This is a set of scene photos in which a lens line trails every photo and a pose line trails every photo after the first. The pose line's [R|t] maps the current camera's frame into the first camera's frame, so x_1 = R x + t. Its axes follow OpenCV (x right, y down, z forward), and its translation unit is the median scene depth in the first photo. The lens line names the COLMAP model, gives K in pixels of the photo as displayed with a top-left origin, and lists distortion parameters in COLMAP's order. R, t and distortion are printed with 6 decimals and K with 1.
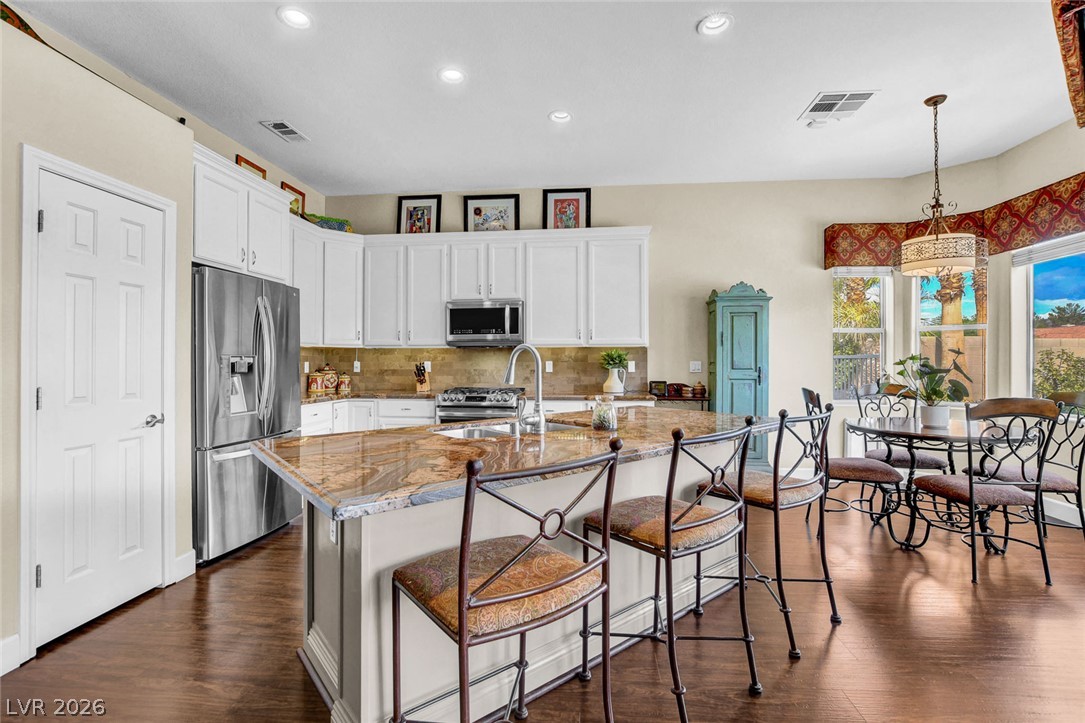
lens RADIAL K [[491.3, 0, 541.9], [0, 491.3, 357.6], [0, 0, 1]] dist [-0.023493, -0.000446]
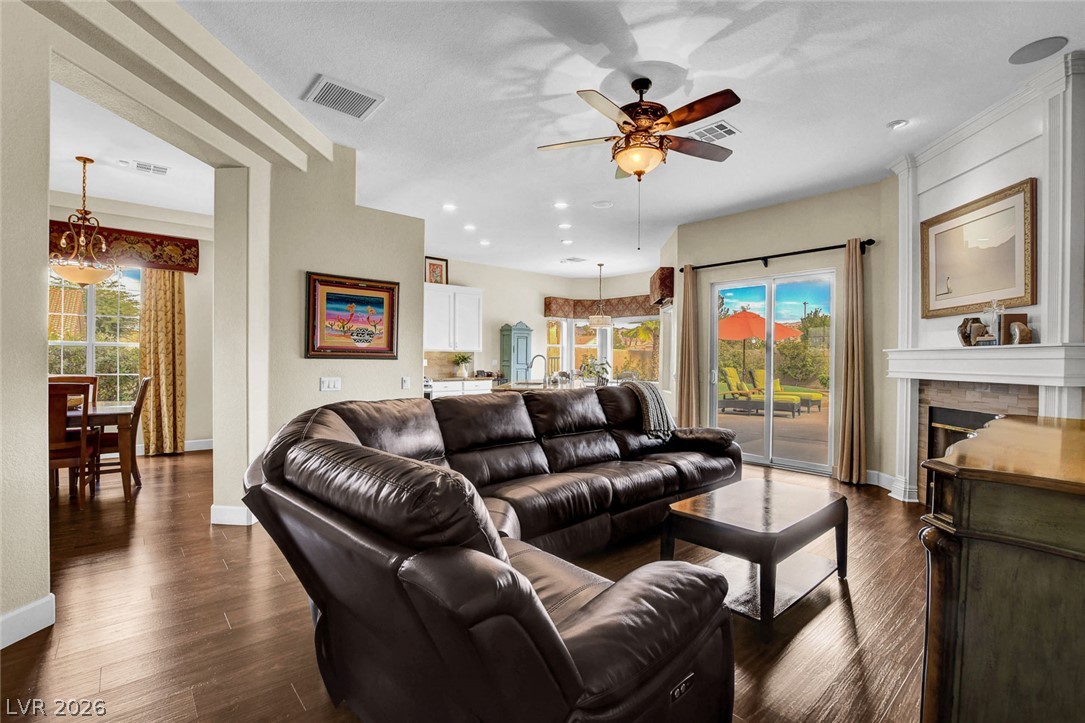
lens RADIAL K [[491.3, 0, 532.2], [0, 491.3, 366.1], [0, 0, 1]] dist [-0.023493, -0.000446]
pose [[0.682933, -0.000145, 0.730481, -1.024181], [-0.002664, 0.999993, 0.002690, 0.026521], [-0.730476, -0.003783, 0.682928, -0.428049]]
